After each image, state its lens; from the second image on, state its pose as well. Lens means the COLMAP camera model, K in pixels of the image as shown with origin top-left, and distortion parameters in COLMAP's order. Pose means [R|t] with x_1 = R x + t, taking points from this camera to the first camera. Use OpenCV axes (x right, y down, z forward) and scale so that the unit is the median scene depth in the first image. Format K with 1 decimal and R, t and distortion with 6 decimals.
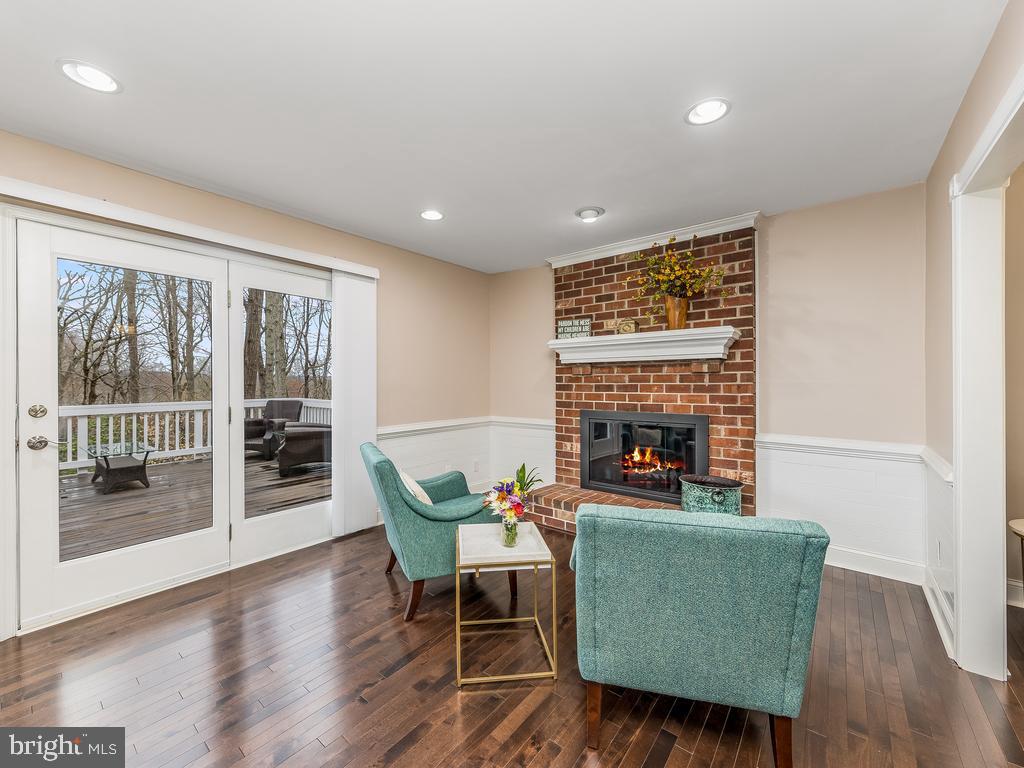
lens RADIAL K [[404.1, 0, 513.6], [0, 404.1, 385.0], [0, 0, 1]] dist [-0.000086, -0.000201]
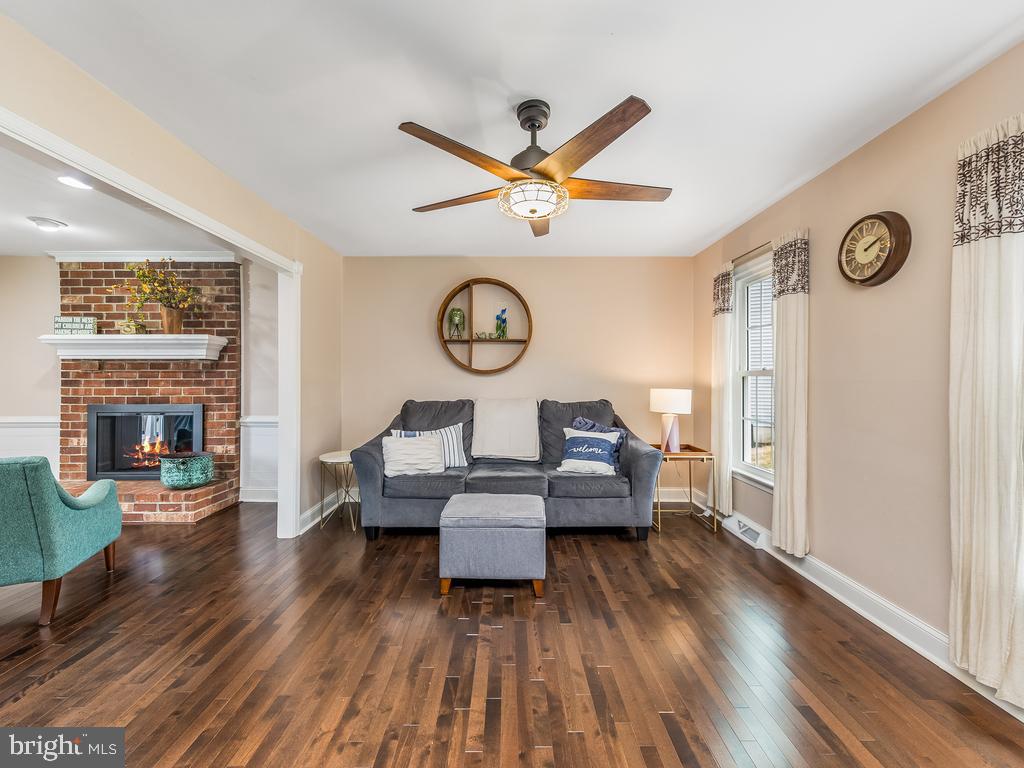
lens RADIAL K [[404.1, 0, 511.2], [0, 404.1, 377.4], [0, 0, 1]] dist [-0.000086, -0.000201]
pose [[0.777789, 0.002150, 0.628522, 0.374515], [0.003867, 0.999959, -0.008206, 0.004696], [-0.628513, 0.008813, 0.777749, -0.499016]]
